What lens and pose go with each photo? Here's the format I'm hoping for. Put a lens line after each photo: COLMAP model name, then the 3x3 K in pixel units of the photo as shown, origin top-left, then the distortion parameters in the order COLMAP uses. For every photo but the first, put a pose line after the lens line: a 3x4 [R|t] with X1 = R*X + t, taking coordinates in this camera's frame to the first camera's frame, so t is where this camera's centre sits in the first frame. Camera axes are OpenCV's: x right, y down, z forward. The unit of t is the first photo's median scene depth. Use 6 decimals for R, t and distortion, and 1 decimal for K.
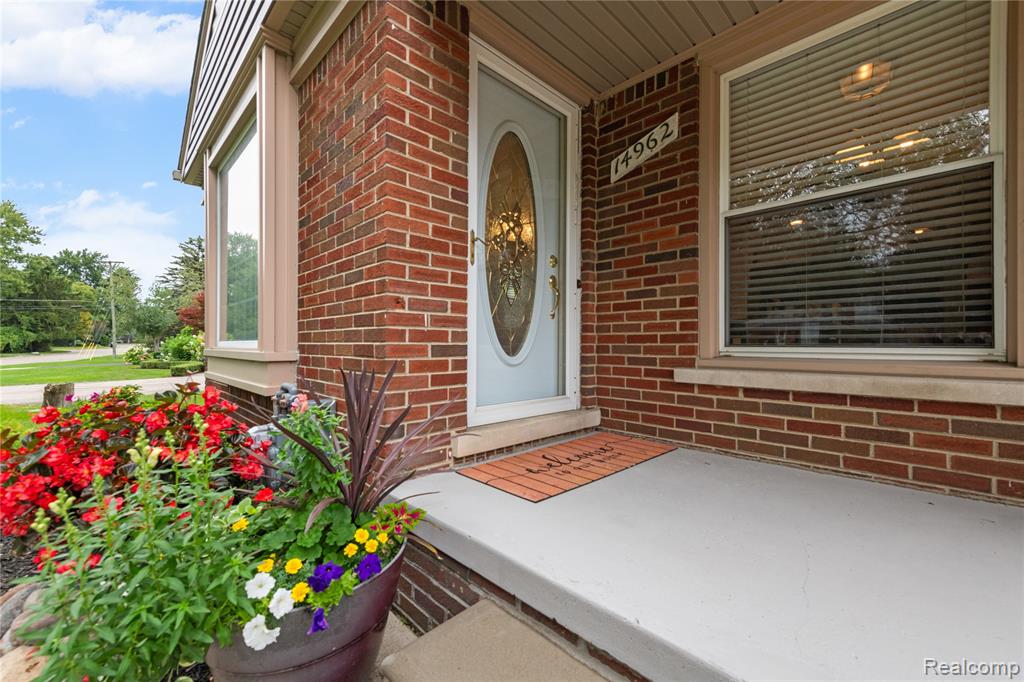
lens RADIAL K [[408.2, 0, 524.4], [0, 408.2, 340.6], [0, 0, 1]] dist [0.019434, -0.004558]
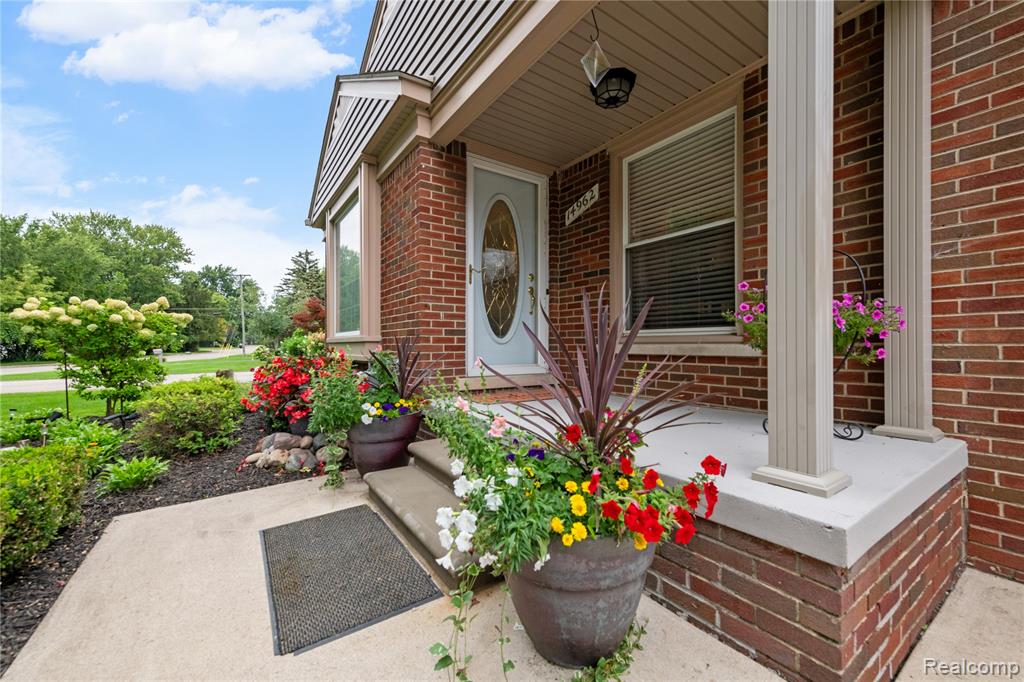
lens RADIAL K [[409.2, 0, 511.5], [0, 409.2, 342.7], [0, 0, 1]] dist [0.021840, -0.004166]
pose [[0.978743, -0.001931, -0.205080, 0.374341], [0.002945, 0.999985, 0.004638, 0.053796], [0.205068, -0.005143, 0.978734, -0.633682]]
